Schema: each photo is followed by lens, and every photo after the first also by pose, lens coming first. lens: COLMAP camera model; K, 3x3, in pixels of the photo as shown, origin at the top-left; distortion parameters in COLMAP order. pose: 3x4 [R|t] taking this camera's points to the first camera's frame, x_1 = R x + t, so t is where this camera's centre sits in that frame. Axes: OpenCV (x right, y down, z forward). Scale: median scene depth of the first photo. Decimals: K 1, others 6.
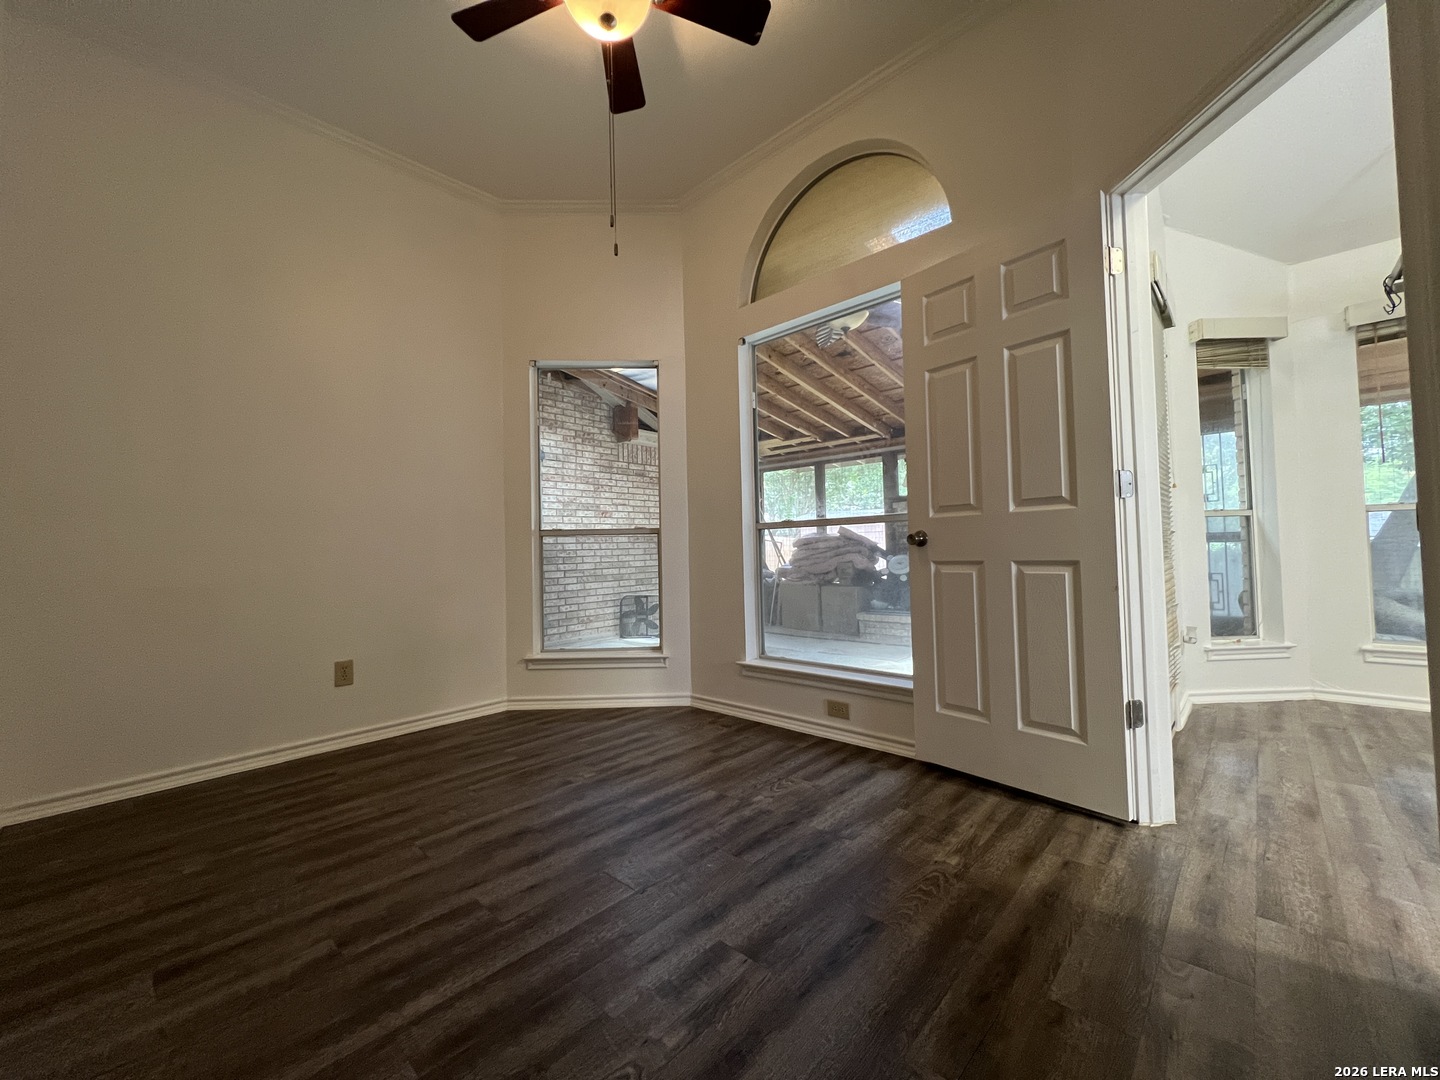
lens RADIAL K [[576.0, 0, 715.7], [0, 576.0, 533.2], [0, 0, 1]] dist [-0.000790, -0.000108]
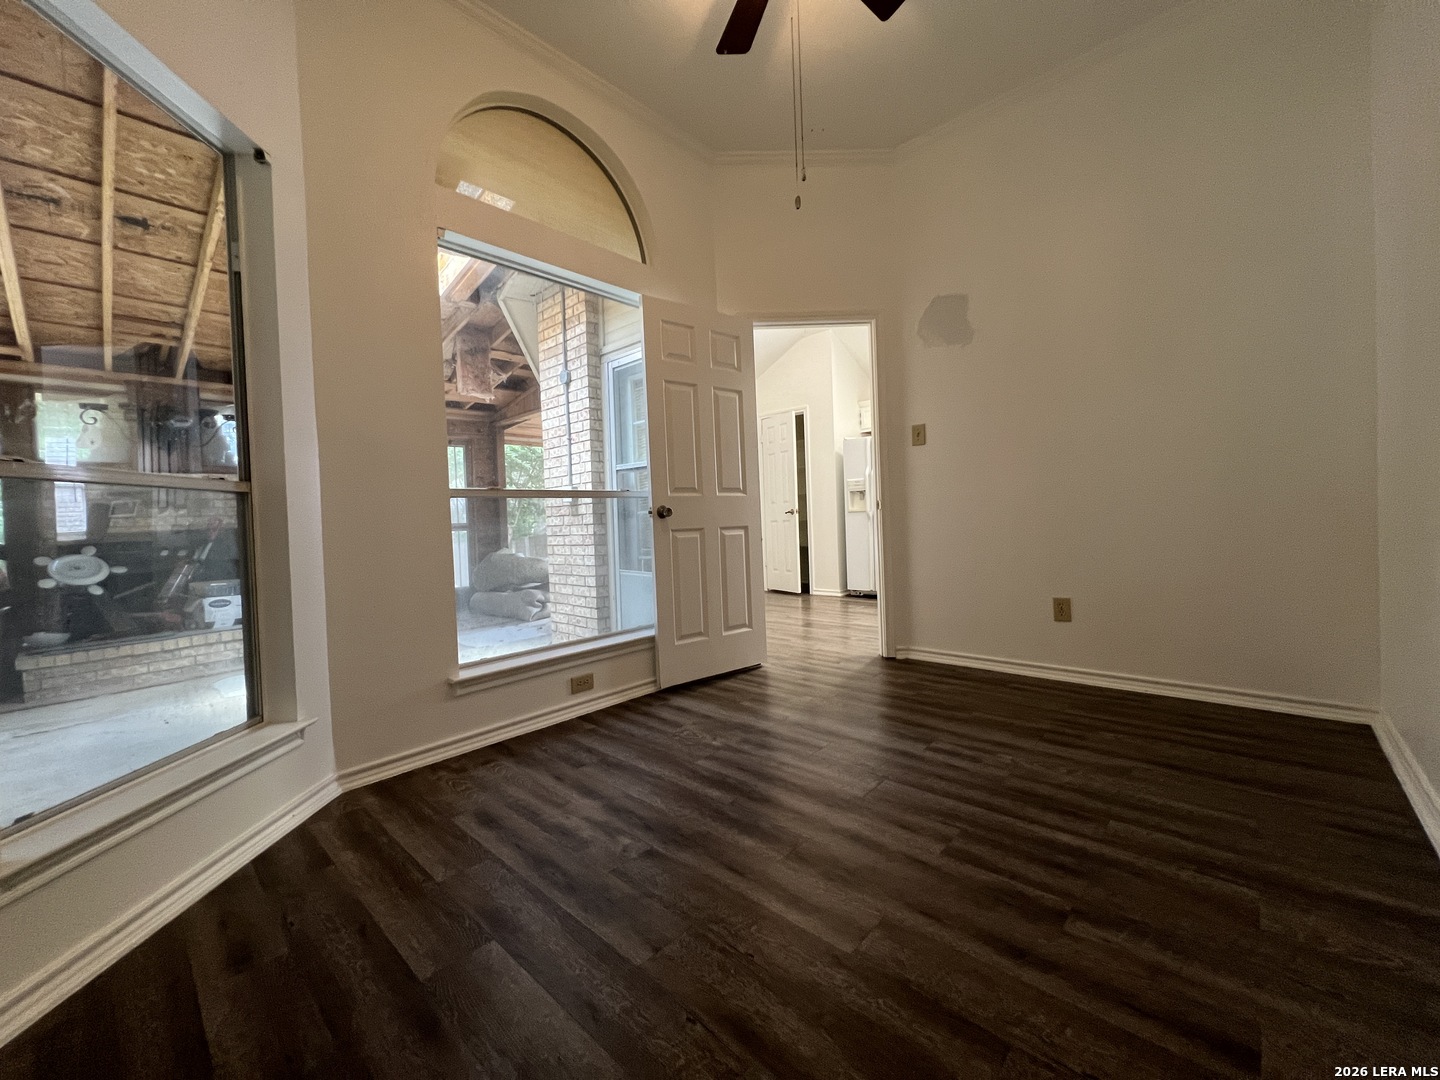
lens RADIAL K [[576.0, 0, 715.7], [0, 576.0, 533.2], [0, 0, 1]] dist [-0.000790, -0.000108]
pose [[-0.002158, 0.001681, 0.999996, -0.940304], [0.007886, 0.999968, -0.001664, 0.061647], [-0.999967, 0.007883, -0.002171, 0.930366]]
